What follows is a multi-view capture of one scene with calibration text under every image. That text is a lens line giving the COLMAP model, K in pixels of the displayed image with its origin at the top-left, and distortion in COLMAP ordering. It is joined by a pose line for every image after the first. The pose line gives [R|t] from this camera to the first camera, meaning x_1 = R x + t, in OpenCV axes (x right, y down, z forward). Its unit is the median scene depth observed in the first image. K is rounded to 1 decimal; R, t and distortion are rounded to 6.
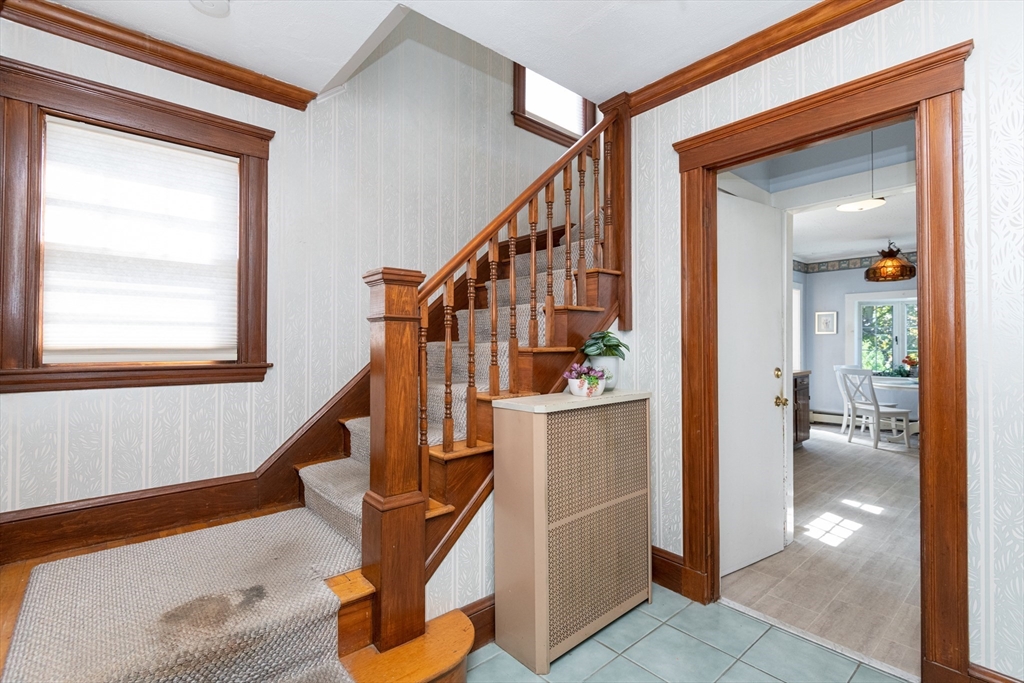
lens RADIAL K [[464.6, 0, 525.5], [0, 464.6, 340.7], [0, 0, 1]] dist [0.011594, -0.005266]
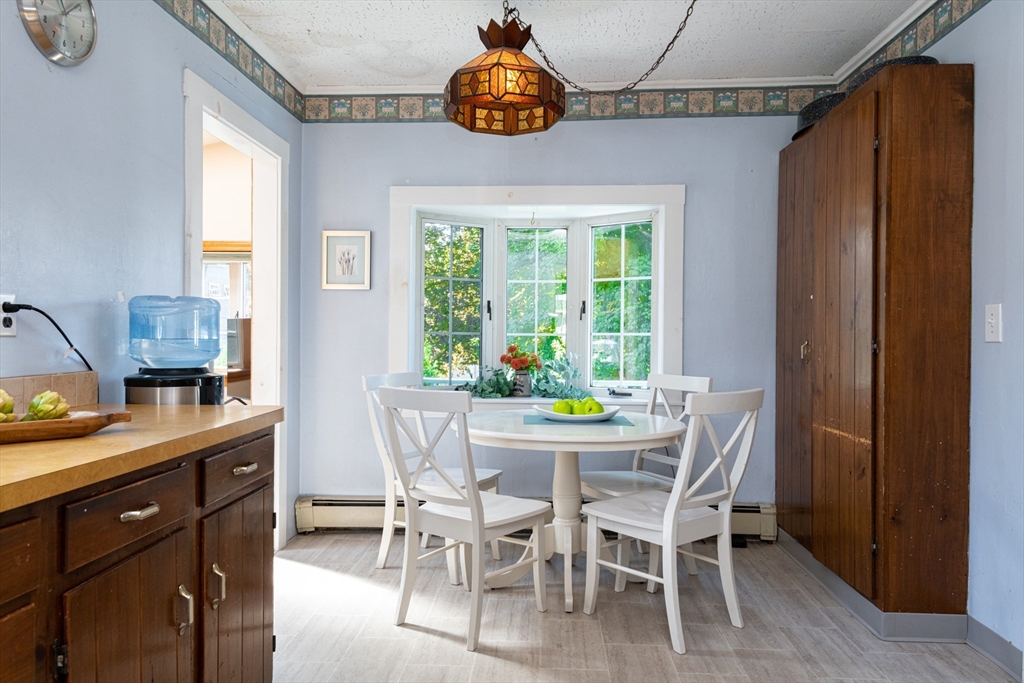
lens RADIAL K [[686.6, 0, 519.8], [0, 686.6, 341.2], [0, 0, 1]] dist [0.025828, -0.014831]
pose [[0.694397, -0.003629, 0.719583, 1.086869], [-0.010728, 0.999824, 0.015395, 0.052634], [-0.719512, -0.018409, 0.694236, 1.630933]]
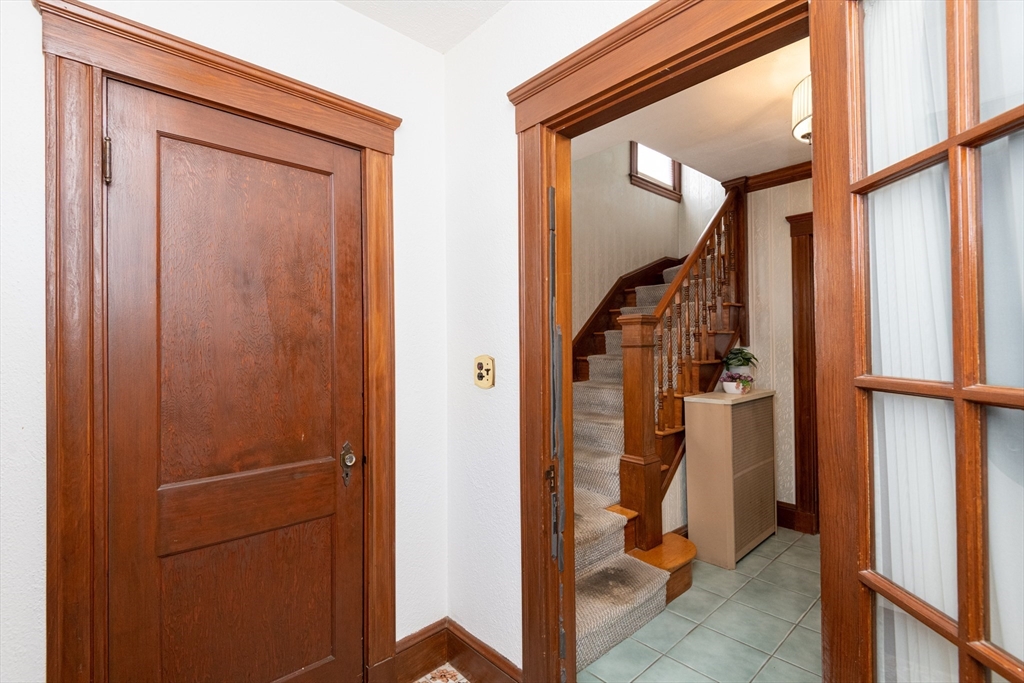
lens RADIAL K [[464.6, 0, 522.4], [0, 464.6, 343.1], [0, 0, 1]] dist [0.011594, -0.005266]
pose [[0.999858, -0.011072, 0.012724, -0.516288], [0.011000, 0.999923, 0.005741, -0.051682], [-0.012786, -0.005600, 0.999903, -0.425153]]
